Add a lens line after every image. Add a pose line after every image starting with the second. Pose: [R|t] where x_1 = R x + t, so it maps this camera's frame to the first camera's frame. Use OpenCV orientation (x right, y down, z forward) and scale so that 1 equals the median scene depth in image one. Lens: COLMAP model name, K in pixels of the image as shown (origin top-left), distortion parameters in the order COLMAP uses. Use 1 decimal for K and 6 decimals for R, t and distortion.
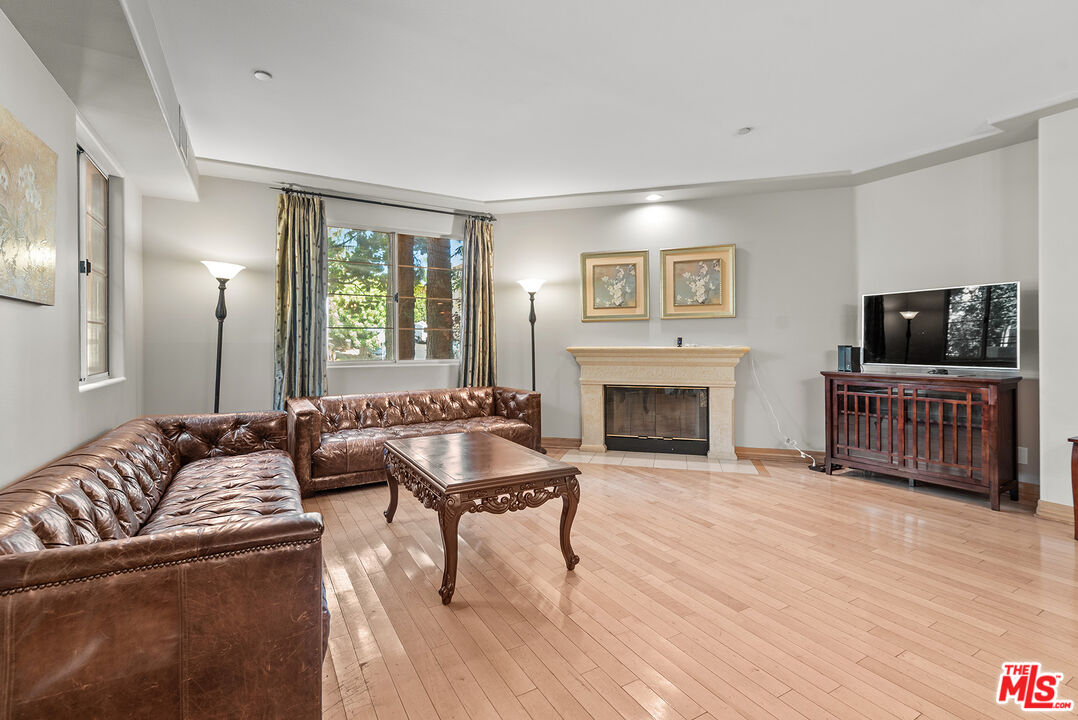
lens RADIAL K [[483.5, 0, 531.1], [0, 483.5, 347.4], [0, 0, 1]] dist [0.016631, -0.008382]
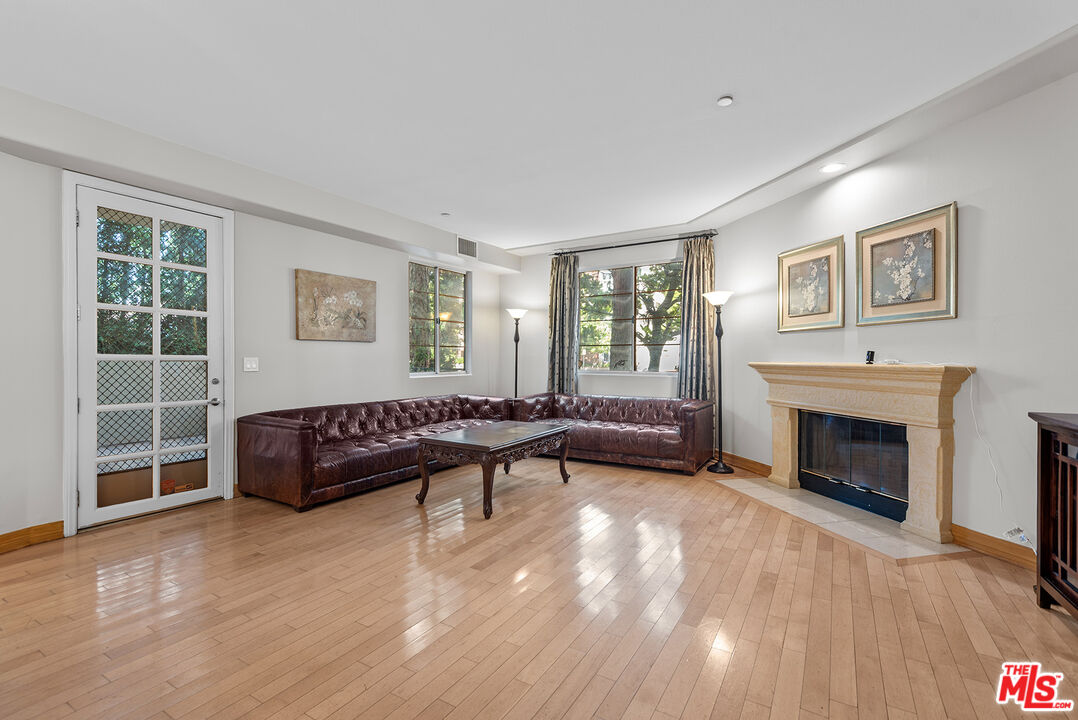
lens RADIAL K [[483.5, 0, 545.2], [0, 483.5, 364.3], [0, 0, 1]] dist [0.016631, -0.008382]
pose [[0.487052, 0.016073, -0.873225, 0.700945], [-0.012704, 0.999855, 0.011318, -0.002316], [0.873281, 0.005581, 0.487185, 0.227216]]
